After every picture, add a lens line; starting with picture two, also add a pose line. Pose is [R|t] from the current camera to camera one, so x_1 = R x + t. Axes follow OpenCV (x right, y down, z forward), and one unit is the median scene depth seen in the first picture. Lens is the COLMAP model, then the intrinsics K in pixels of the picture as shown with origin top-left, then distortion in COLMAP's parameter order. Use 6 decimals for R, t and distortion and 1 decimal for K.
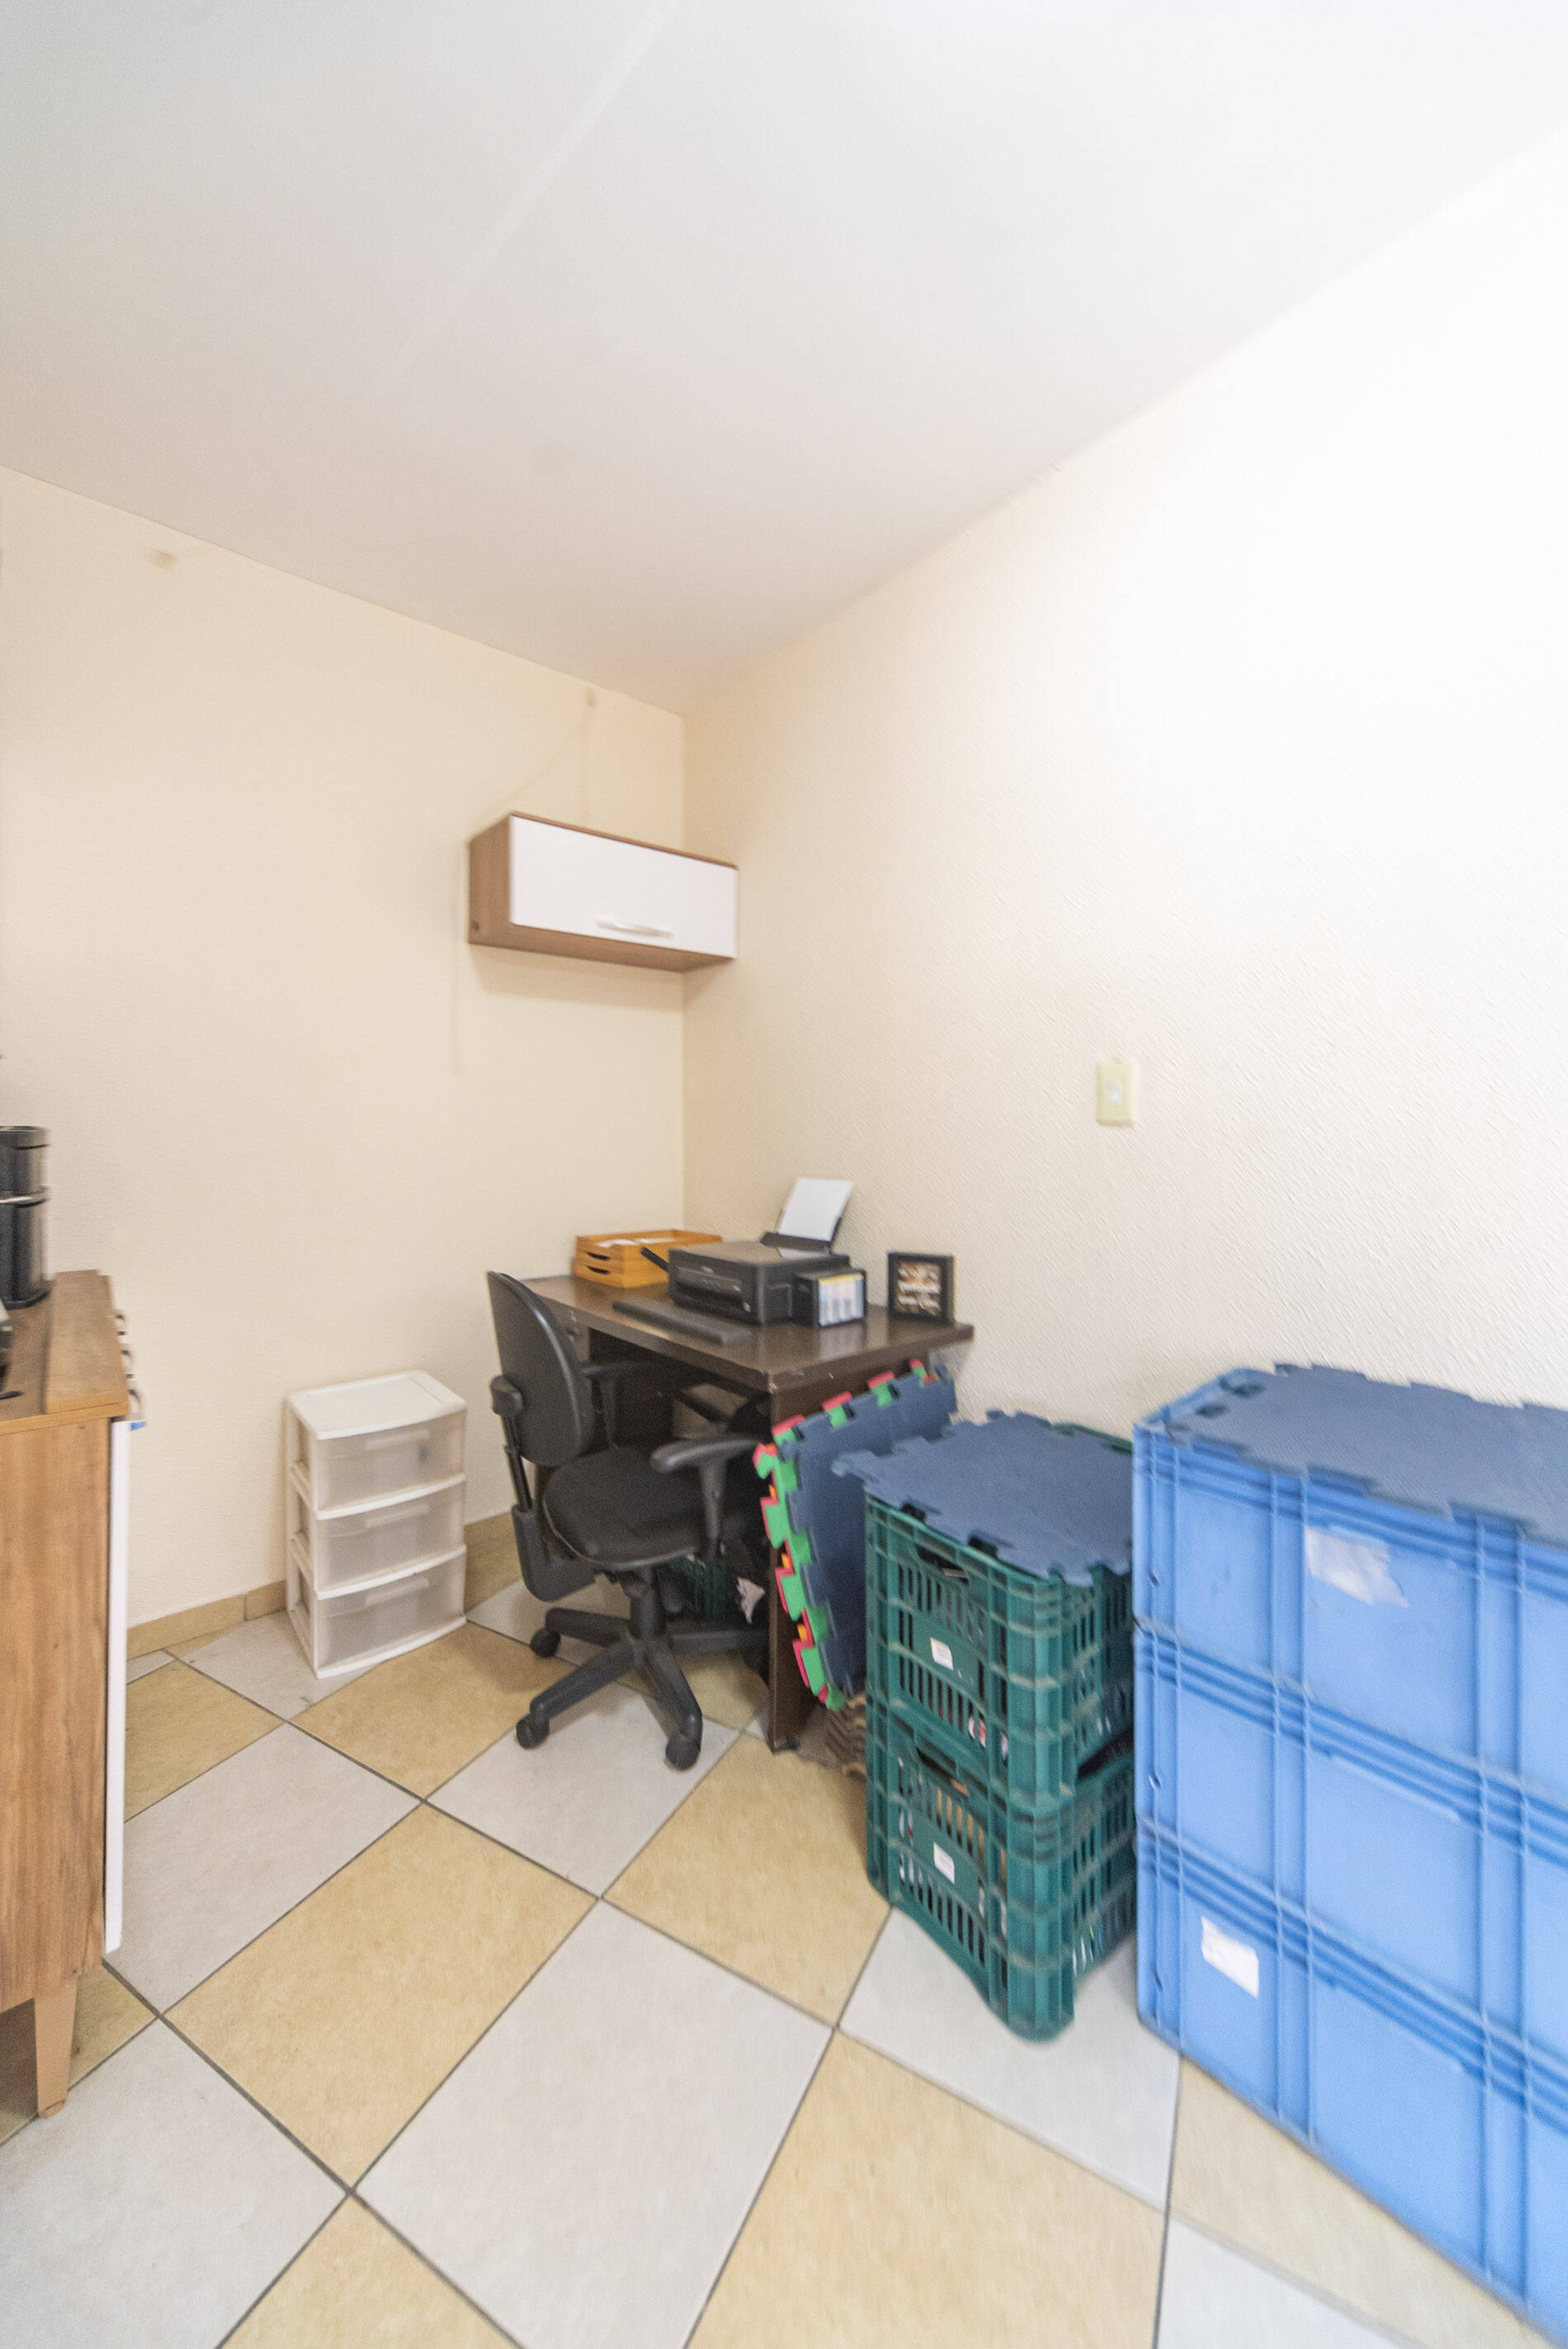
lens RADIAL K [[858.7, 0, 843.6], [0, 858.7, 1117.9], [0, 0, 1]] dist [-0.000244, -0.000181]
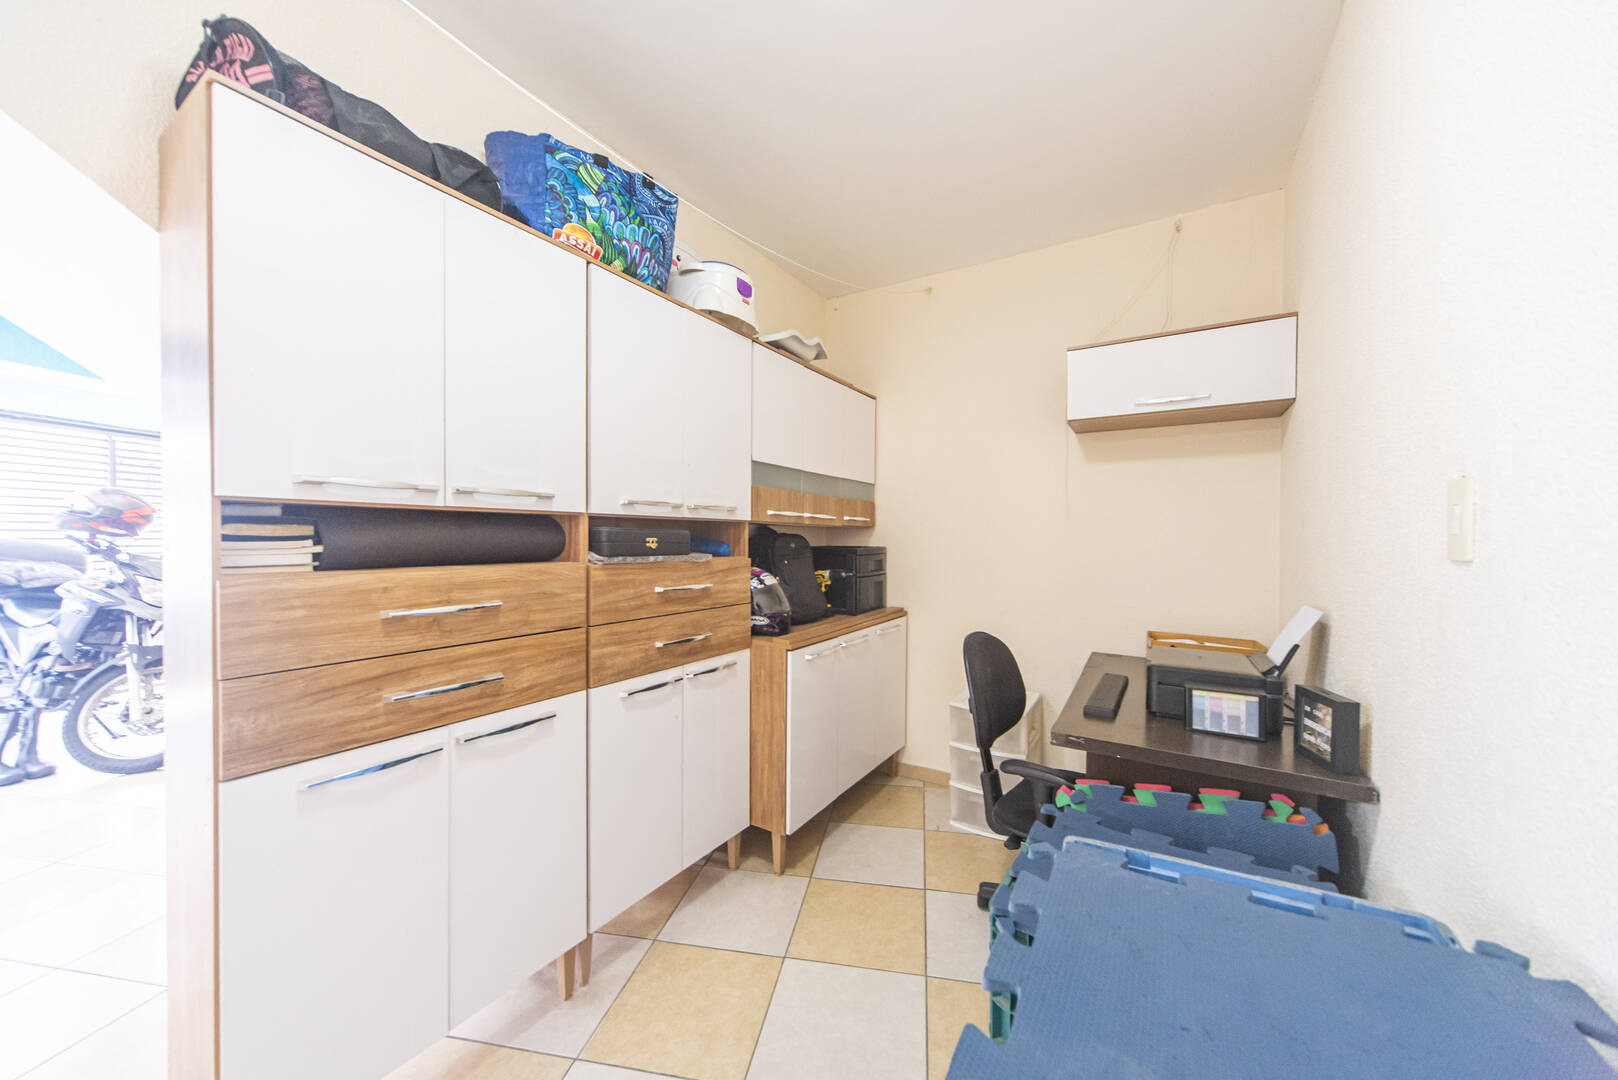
lens RADIAL K [[603.6, 0, 809.0], [0, 603.6, 540.0], [0, 0, 1]] dist [0.000767, -0.000018]
pose [[0.265195, 0.000712, -0.964194, 0.601930], [0.000146, 1.000000, 0.000779, -0.011590], [0.964195, -0.000348, 0.265195, 0.283555]]
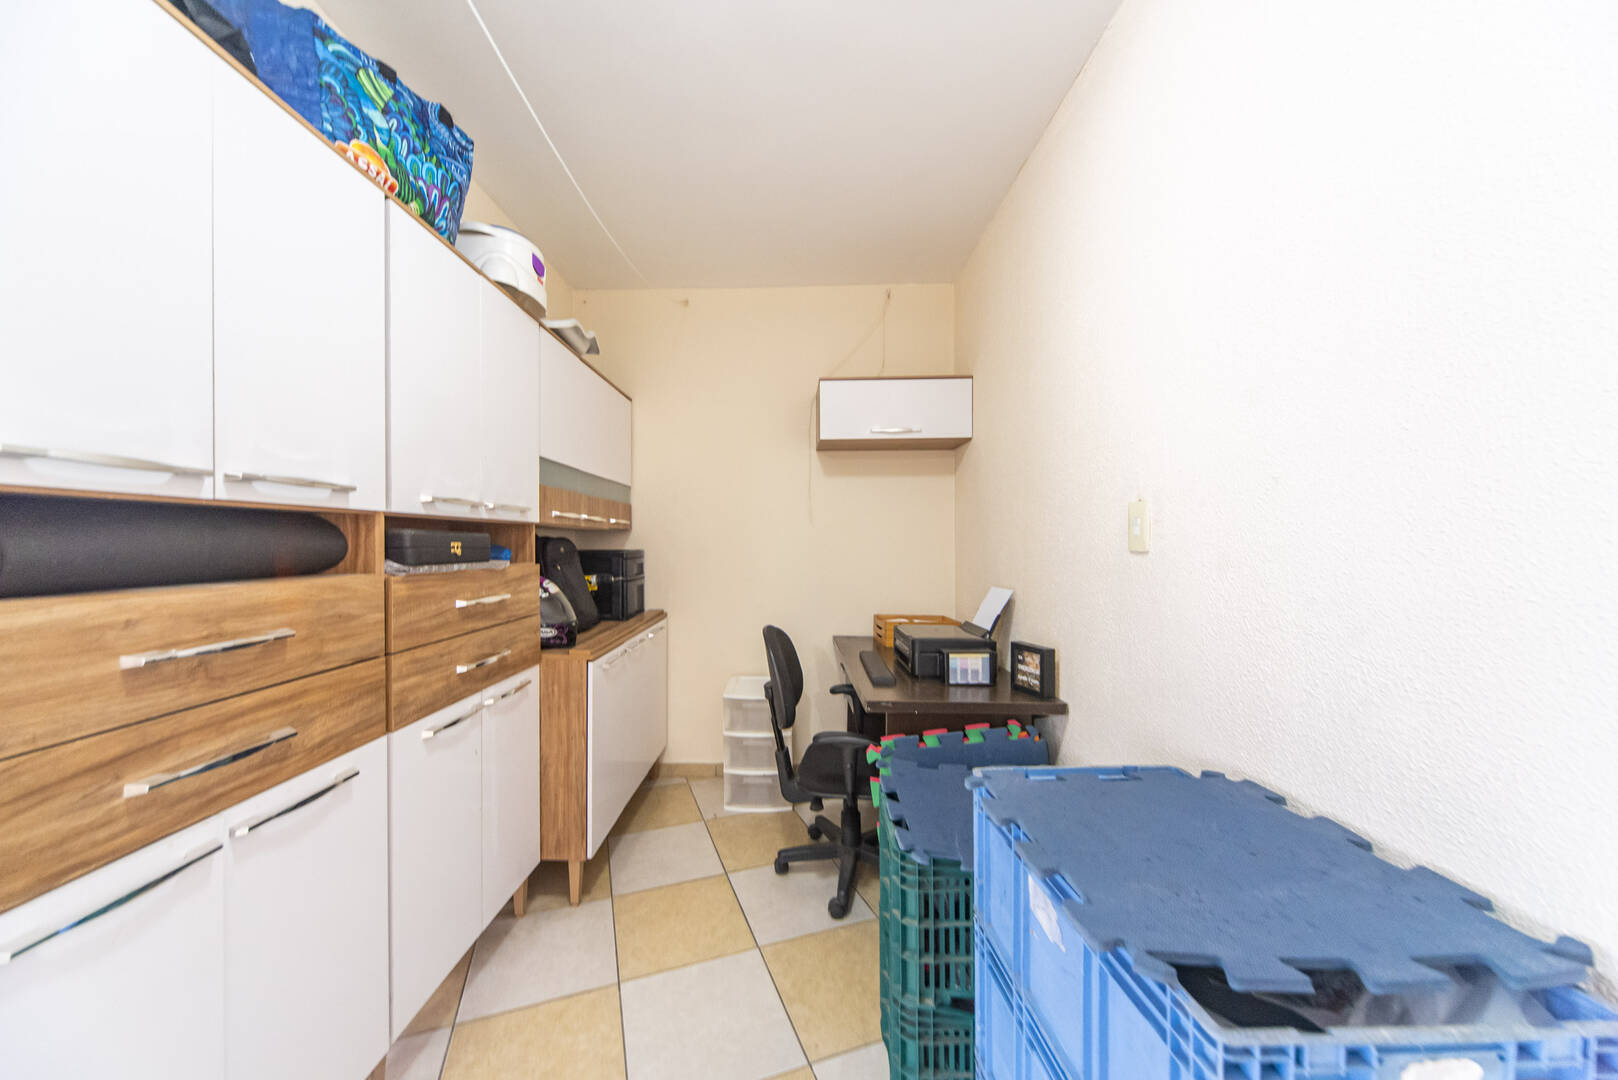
lens RADIAL K [[591.5, 0, 801.4], [0, 591.5, 538.7], [0, 0, 1]] dist [-0.000244, -0.000181]
pose [[0.723250, -0.009070, -0.690526, 0.496313], [0.008619, 0.999954, -0.004107, -0.011960], [0.690532, -0.002982, 0.723295, 0.062000]]
